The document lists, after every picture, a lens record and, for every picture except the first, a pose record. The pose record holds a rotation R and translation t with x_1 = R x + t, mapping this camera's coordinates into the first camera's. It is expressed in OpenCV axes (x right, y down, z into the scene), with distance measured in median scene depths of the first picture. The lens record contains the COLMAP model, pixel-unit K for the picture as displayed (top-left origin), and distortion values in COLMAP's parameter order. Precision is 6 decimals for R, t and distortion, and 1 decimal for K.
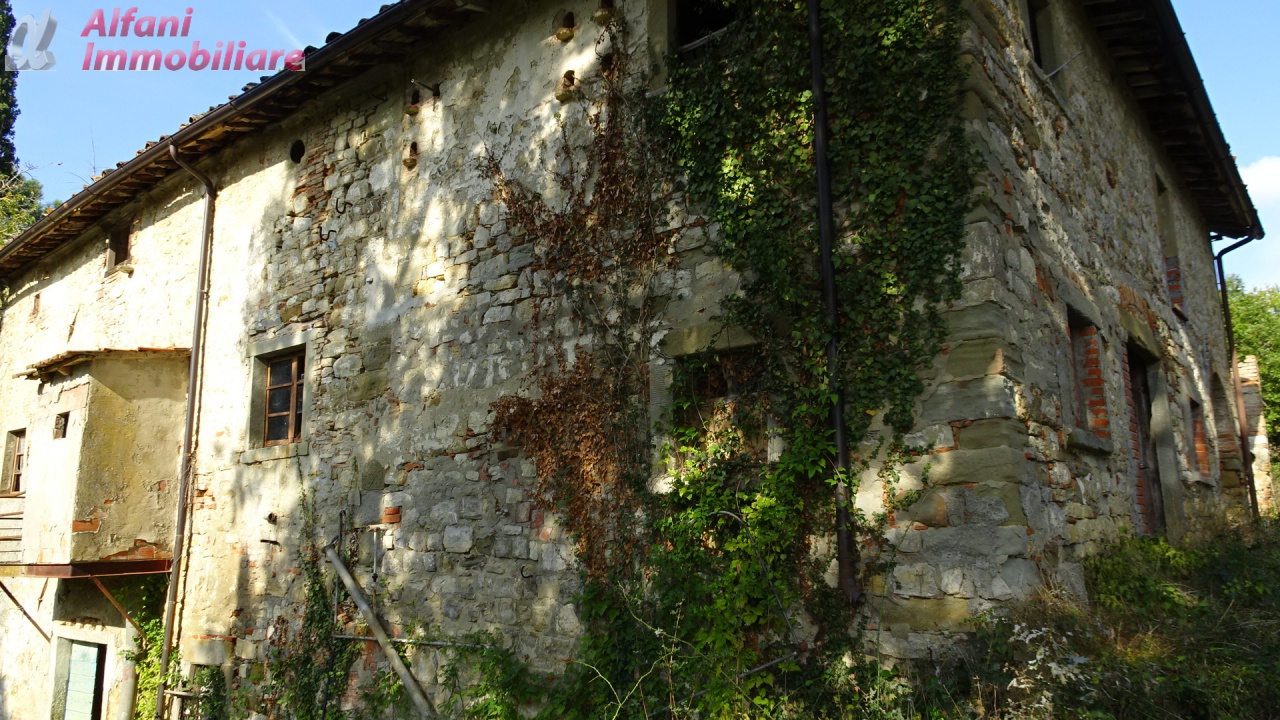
lens RADIAL K [[907.8, 0, 673.3], [0, 907.8, 361.3], [0, 0, 1]] dist [0.004034, 0.002308]
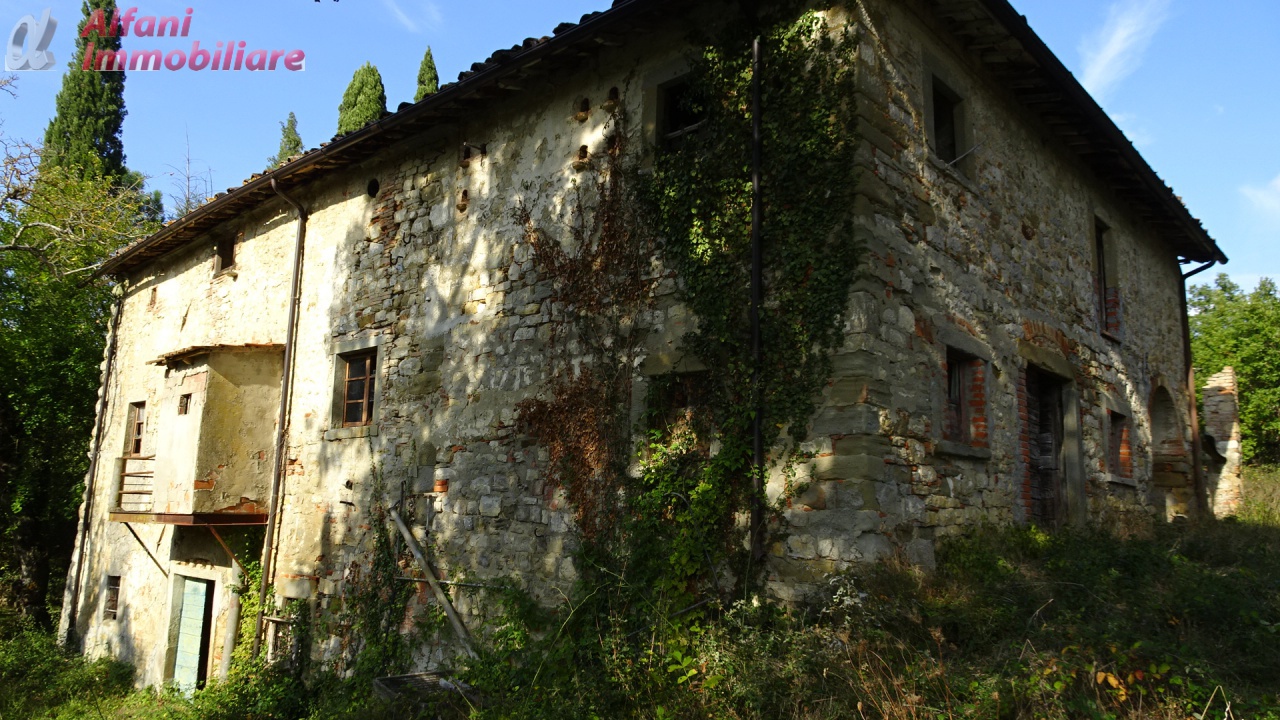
lens RADIAL K [[905.8, 0, 678.0], [0, 905.8, 361.6], [0, 0, 1]] dist [0.008375, 0.007061]
pose [[0.997930, 0.028433, -0.057677, 0.098746], [-0.026959, 0.999294, 0.026177, -0.051489], [0.058380, -0.024568, 0.997992, -0.271156]]
